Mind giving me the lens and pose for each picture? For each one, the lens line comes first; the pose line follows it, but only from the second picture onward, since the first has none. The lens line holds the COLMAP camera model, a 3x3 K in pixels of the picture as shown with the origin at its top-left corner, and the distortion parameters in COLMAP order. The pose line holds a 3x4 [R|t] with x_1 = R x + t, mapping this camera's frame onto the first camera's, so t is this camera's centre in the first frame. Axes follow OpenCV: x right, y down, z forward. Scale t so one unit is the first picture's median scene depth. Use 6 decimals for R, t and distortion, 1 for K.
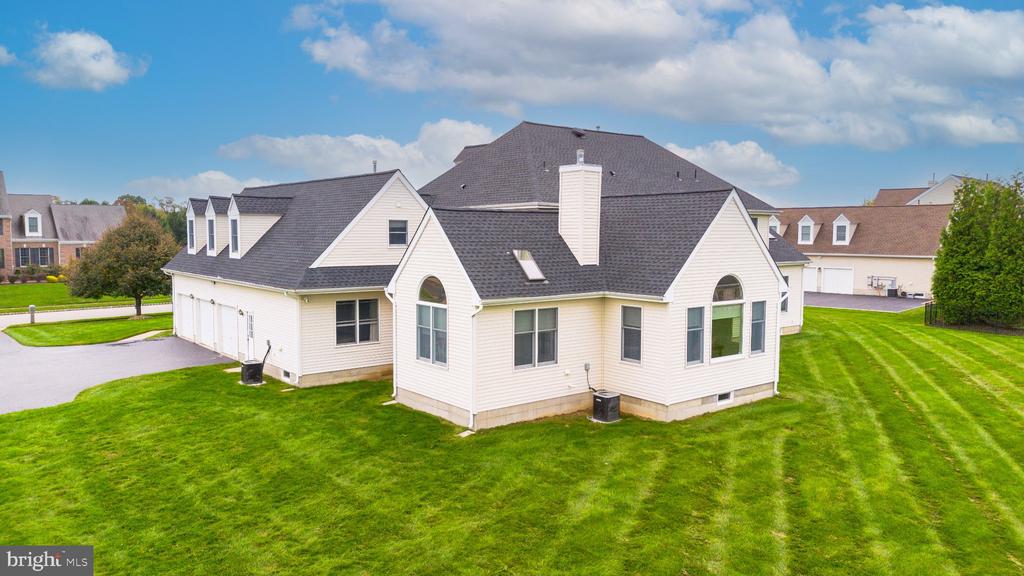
lens RADIAL K [[724.5, 0, 511.7], [0, 724.5, 285.5], [0, 0, 1]] dist [0.072768, -0.070811]
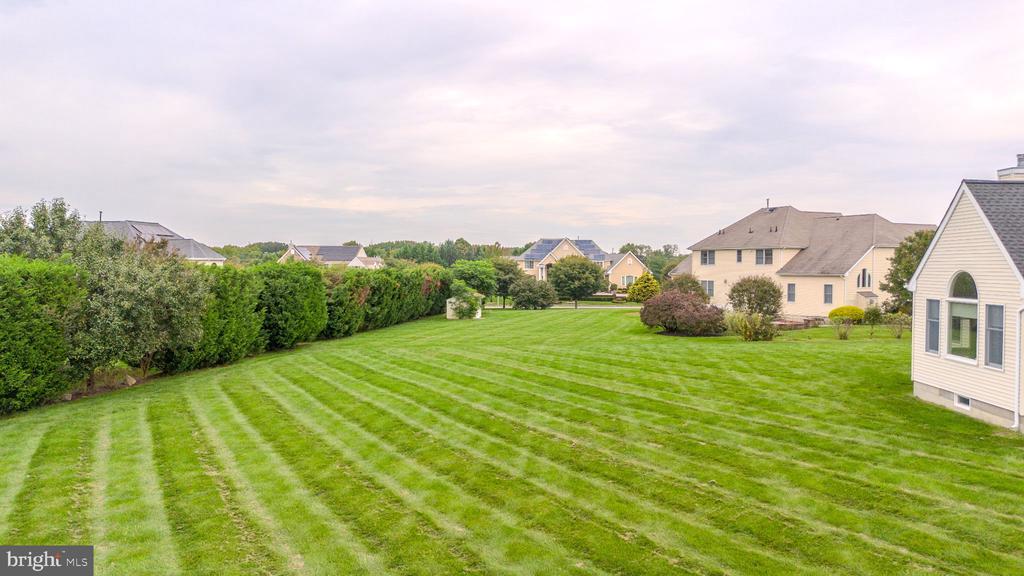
lens RADIAL K [[724.5, 0, 510.1], [0, 724.5, 284.2], [0, 0, 1]] dist [0.072768, -0.070811]
pose [[-0.664369, 0.010870, -0.747325, 1.443761], [-0.065327, 0.995223, 0.072551, -0.029754], [0.744544, 0.097021, -0.660486, 1.221201]]
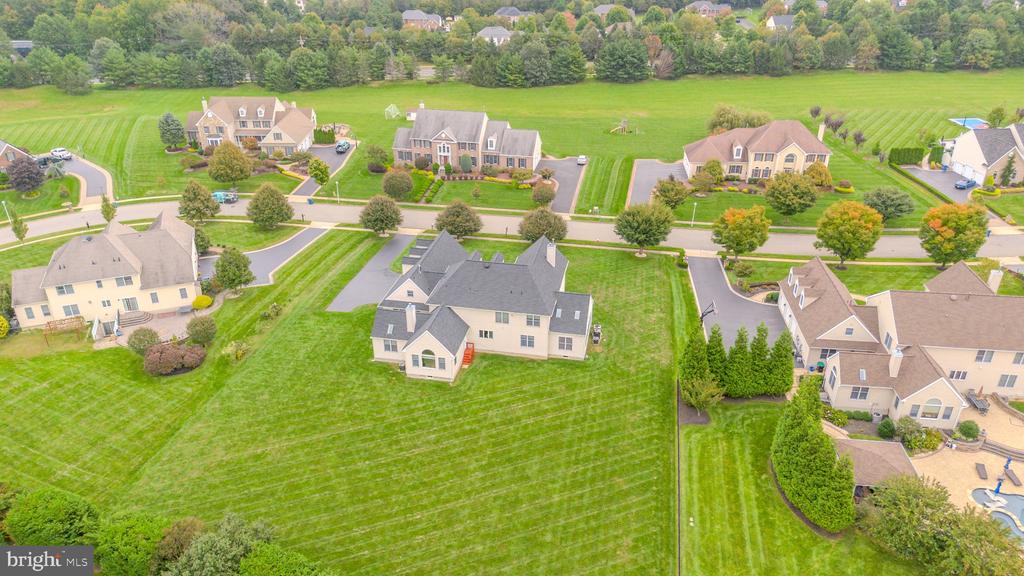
lens RADIAL K [[724.5, 0, 518.2], [0, 724.5, 288.4], [0, 0, 1]] dist [0.072768, -0.070811]
pose [[0.647192, 0.350618, -0.676911, 3.084491], [-0.057836, 0.907978, 0.415007, -1.919556], [0.760130, -0.229439, 0.607915, -0.866683]]
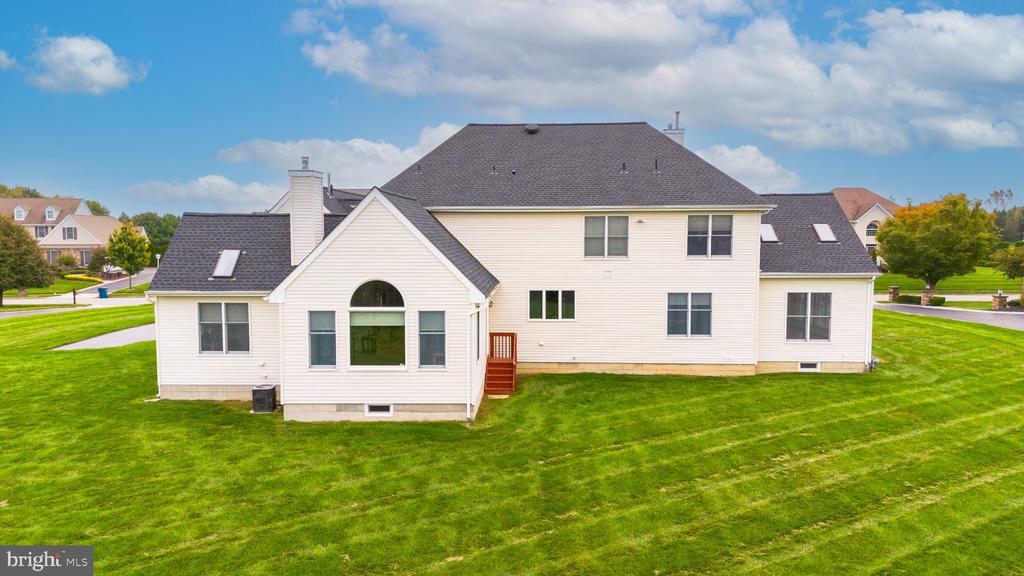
lens RADIAL K [[724.5, 0, 509.8], [0, 724.5, 288.4], [0, 0, 1]] dist [0.072768, -0.070811]
pose [[0.758540, 0.044943, -0.650074, 1.060974], [-0.043739, 0.998880, 0.018022, -0.028441], [0.650156, 0.014764, 0.759657, 0.406183]]
